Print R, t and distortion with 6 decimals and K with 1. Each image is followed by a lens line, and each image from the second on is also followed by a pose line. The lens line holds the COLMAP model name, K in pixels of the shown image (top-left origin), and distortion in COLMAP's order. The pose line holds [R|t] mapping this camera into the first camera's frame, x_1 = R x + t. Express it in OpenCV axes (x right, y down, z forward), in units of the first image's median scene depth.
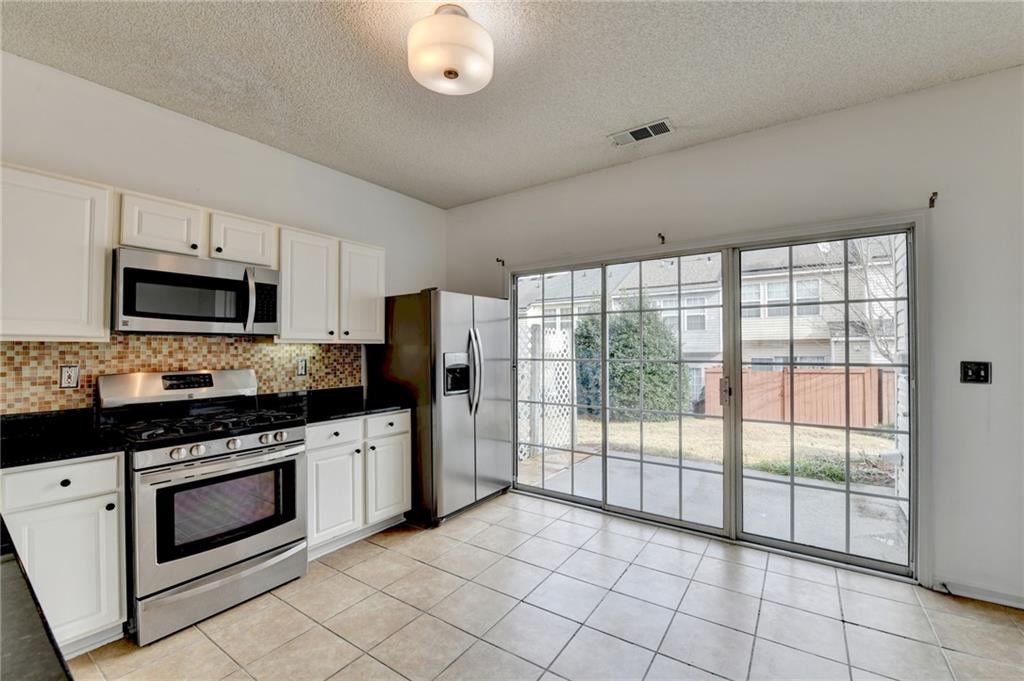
lens RADIAL K [[419.4, 0, 512.3], [0, 419.4, 343.2], [0, 0, 1]] dist [-0.046399, 0.000042]
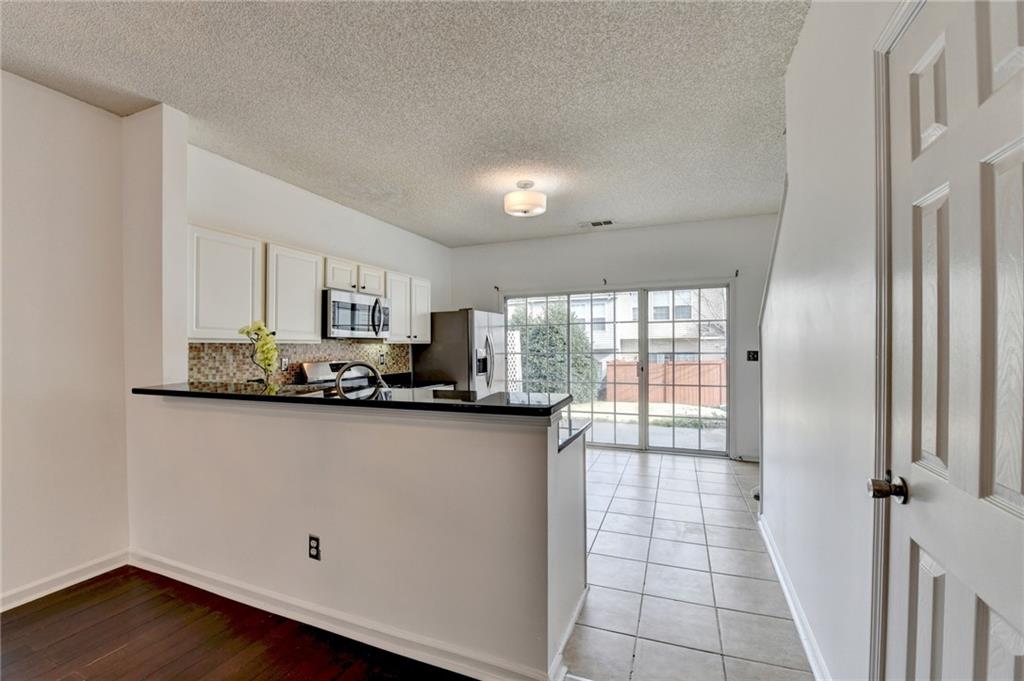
lens RADIAL K [[404.2, 0, 487.0], [0, 404.2, 347.8], [0, 0, 1]] dist [-0.148946, 0.027613]
pose [[0.987549, -0.003334, 0.157276, -0.333207], [0.000639, 0.999852, 0.017180, -0.008402], [-0.157310, -0.016866, 0.987405, -0.472820]]
